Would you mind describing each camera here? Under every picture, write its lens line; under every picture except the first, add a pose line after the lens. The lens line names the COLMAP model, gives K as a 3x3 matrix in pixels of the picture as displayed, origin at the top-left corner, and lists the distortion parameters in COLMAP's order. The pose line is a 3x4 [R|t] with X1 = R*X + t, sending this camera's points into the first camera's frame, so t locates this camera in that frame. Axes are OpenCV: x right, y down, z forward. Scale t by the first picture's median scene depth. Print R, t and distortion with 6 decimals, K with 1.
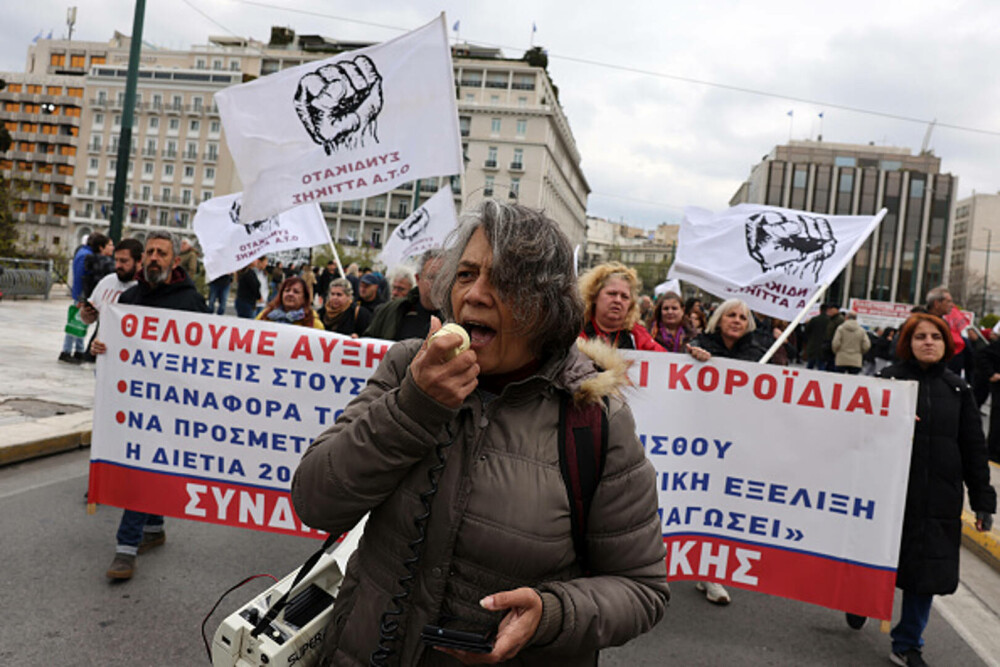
lens RADIAL K [[939.6, 0, 502.6], [0, 939.6, 304.5], [0, 0, 1]] dist [-0.043863, 0.144449]
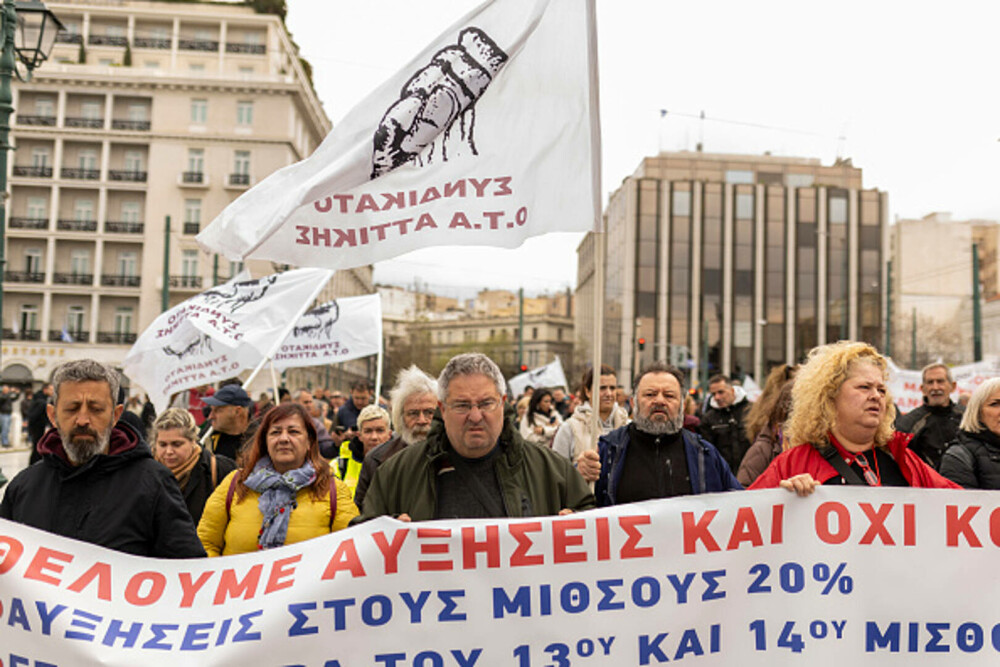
lens RADIAL K [[939.6, 0, 502.6], [0, 939.6, 304.5], [0, 0, 1]] dist [-0.043863, 0.144449]
pose [[0.976683, -0.055137, 0.207484, 0.042792], [0.077113, 0.992059, -0.099361, -0.002032], [-0.200358, 0.113044, 0.973179, 0.367064]]
